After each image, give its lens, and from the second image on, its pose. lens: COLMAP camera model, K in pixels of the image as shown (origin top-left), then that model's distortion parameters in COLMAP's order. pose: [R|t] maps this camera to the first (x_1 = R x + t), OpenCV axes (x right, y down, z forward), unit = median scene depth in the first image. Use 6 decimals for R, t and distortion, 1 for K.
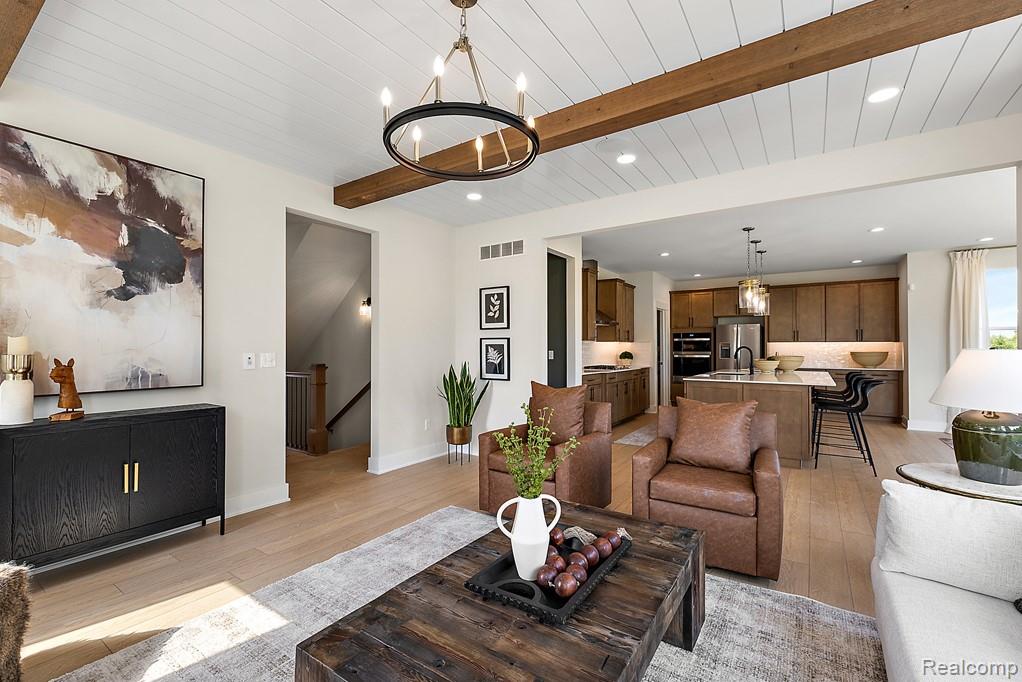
lens RADIAL K [[443.2, 0, 511.9], [0, 443.2, 339.8], [0, 0, 1]] dist [0.003744, 0.001104]
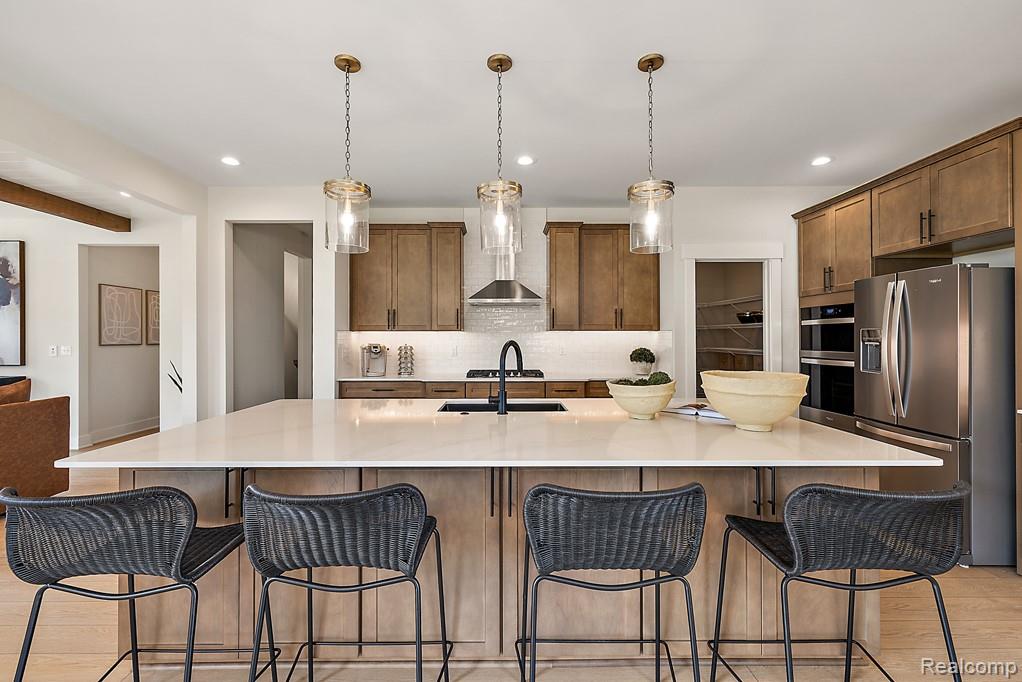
lens RADIAL K [[443.2, 0, 505.7], [0, 443.2, 336.2], [0, 0, 1]] dist [0.003744, 0.001104]
pose [[0.565402, -0.004695, -0.824802, 0.707886], [0.017339, 0.999830, 0.006195, 0.006129], [0.824633, -0.017803, 0.565388, 0.645029]]
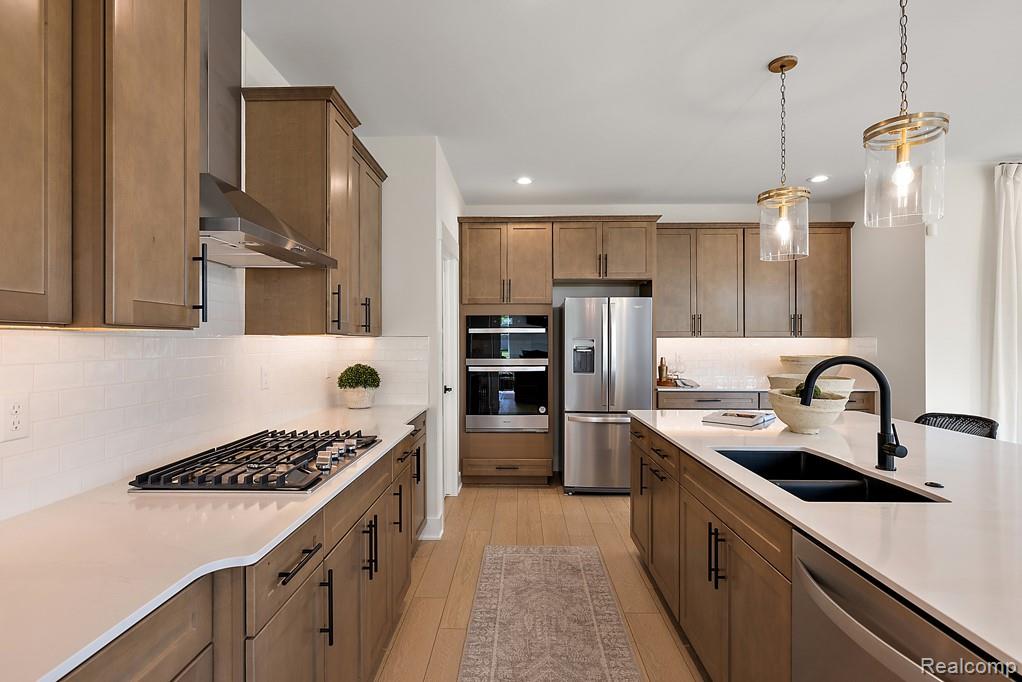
lens RADIAL K [[496.4, 0, 509.2], [0, 496.4, 336.7], [0, 0, 1]] dist [0.018807, 0.000411]
pose [[0.837202, 0.003204, 0.546884, 0.172515], [-0.008880, 0.999931, 0.007735, 0.001759], [-0.546822, -0.011332, 0.837172, 0.727154]]
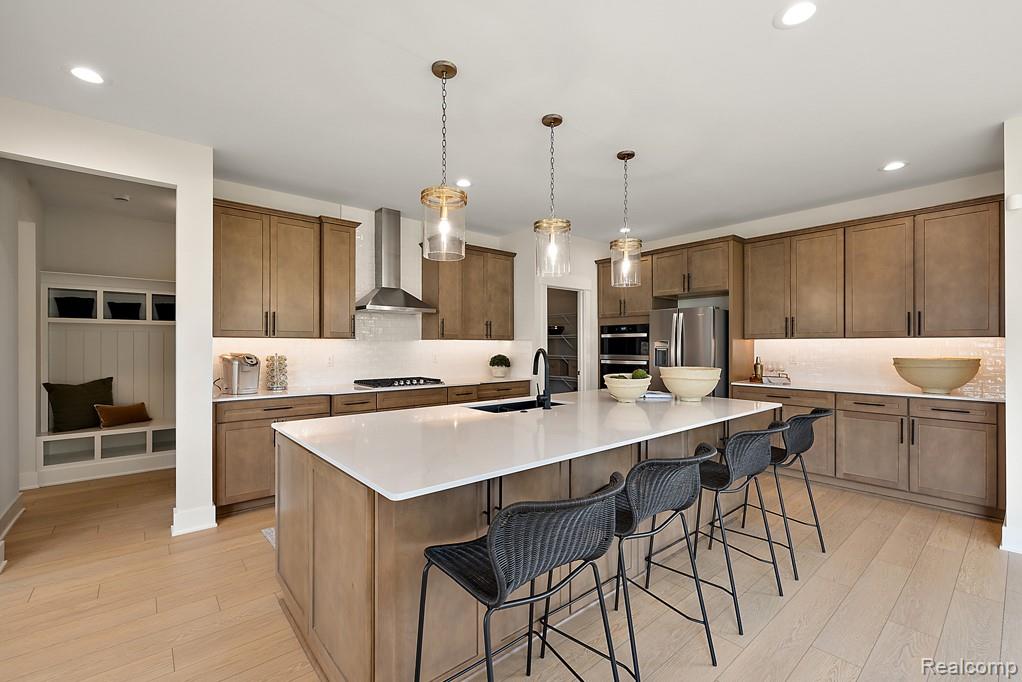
lens RADIAL K [[443.2, 0, 514.1], [0, 443.2, 344.4], [0, 0, 1]] dist [0.003744, 0.001104]
pose [[0.965832, -0.002790, -0.259154, 0.516335], [0.006692, 0.999877, 0.014176, 0.002175], [0.259082, -0.015426, 0.965732, 0.444084]]
